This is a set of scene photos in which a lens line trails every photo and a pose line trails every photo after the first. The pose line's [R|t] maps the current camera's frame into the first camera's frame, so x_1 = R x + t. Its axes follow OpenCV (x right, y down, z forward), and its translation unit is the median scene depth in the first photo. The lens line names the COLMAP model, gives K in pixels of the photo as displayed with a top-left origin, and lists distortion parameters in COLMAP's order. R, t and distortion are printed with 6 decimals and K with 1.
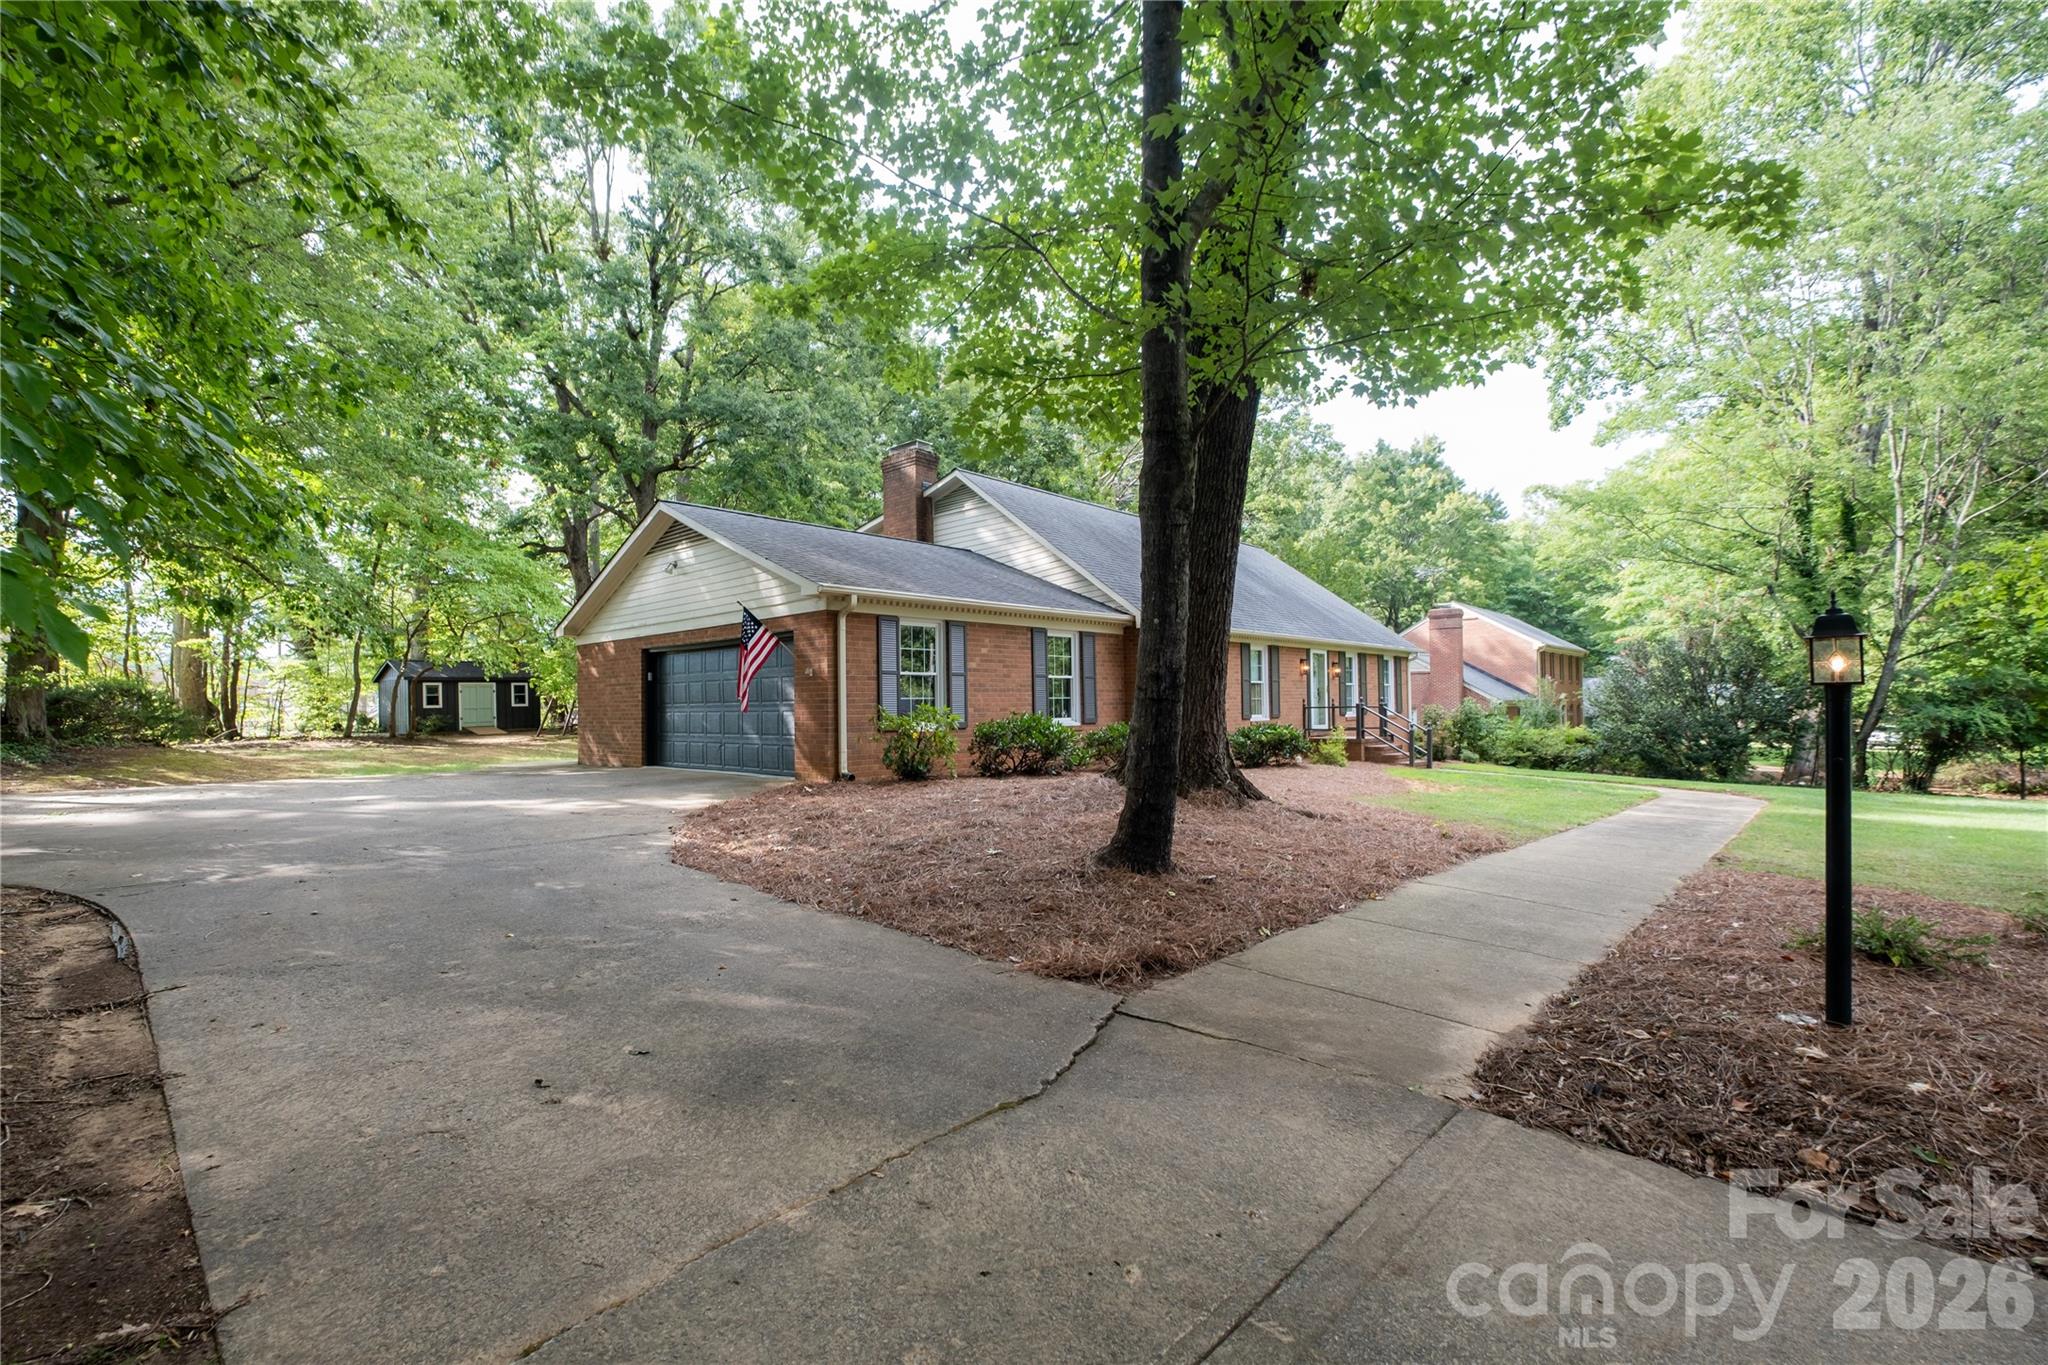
lens RADIAL K [[896.3, 0, 1024.0], [0, 896.3, 682.5], [0, 0, 1]] dist [-0.013241, -0.001199]
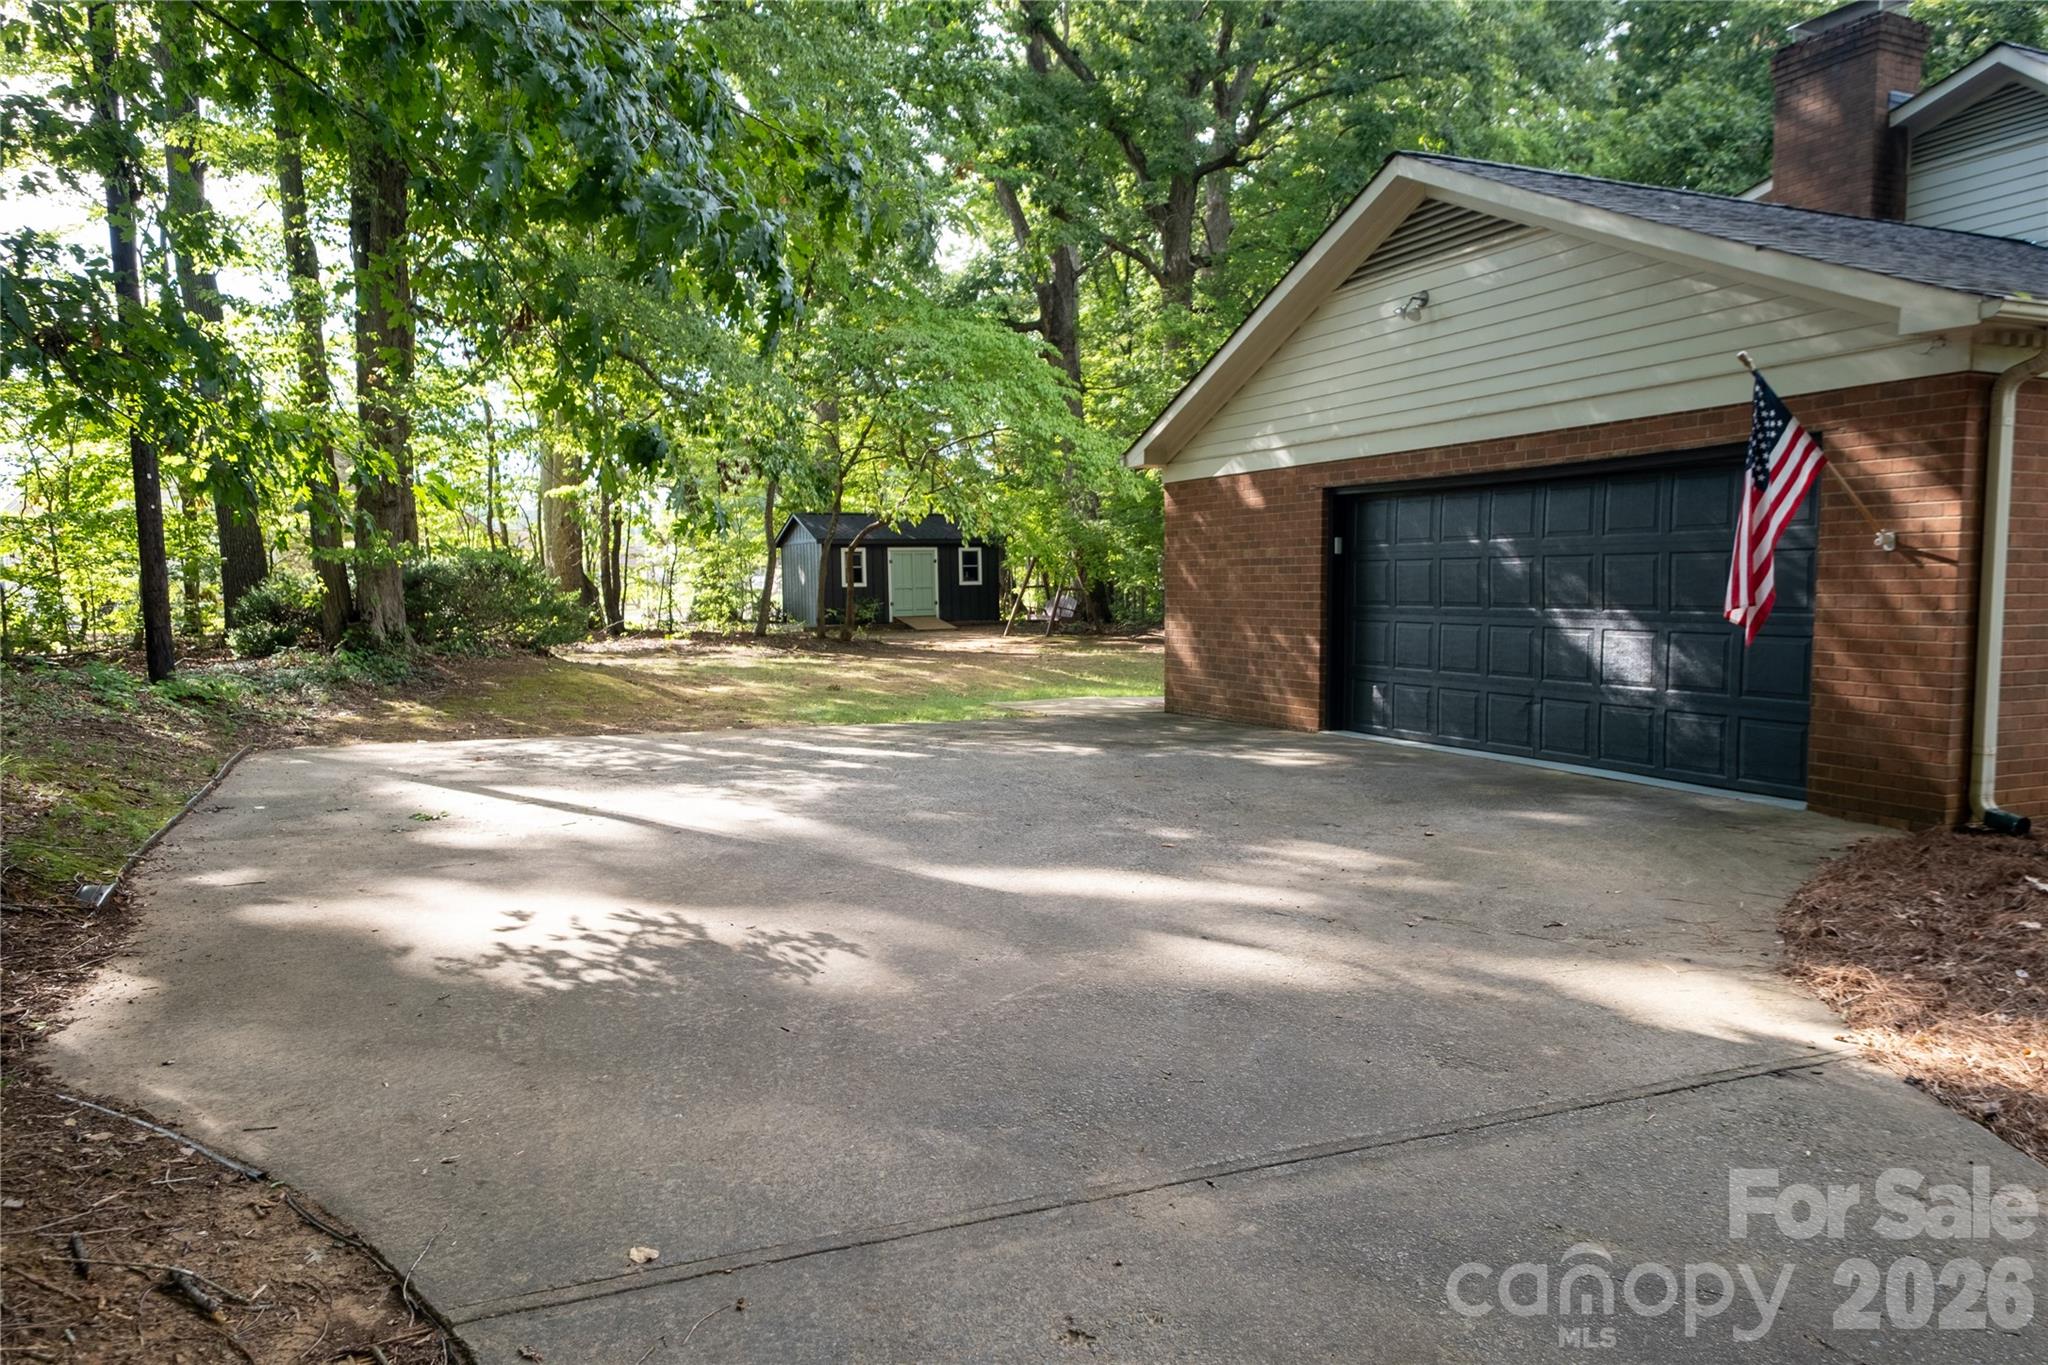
lens RADIAL K [[1397.8, 0, 1024.0], [0, 1397.8, 682.5], [0, 0, 1]] dist [-0.002551, -0.000416]
pose [[0.911169, 0.041450, -0.409942, -0.177189], [0.000028, 0.994921, 0.100660, -0.006257], [0.412032, -0.091730, 0.906540, 0.162893]]
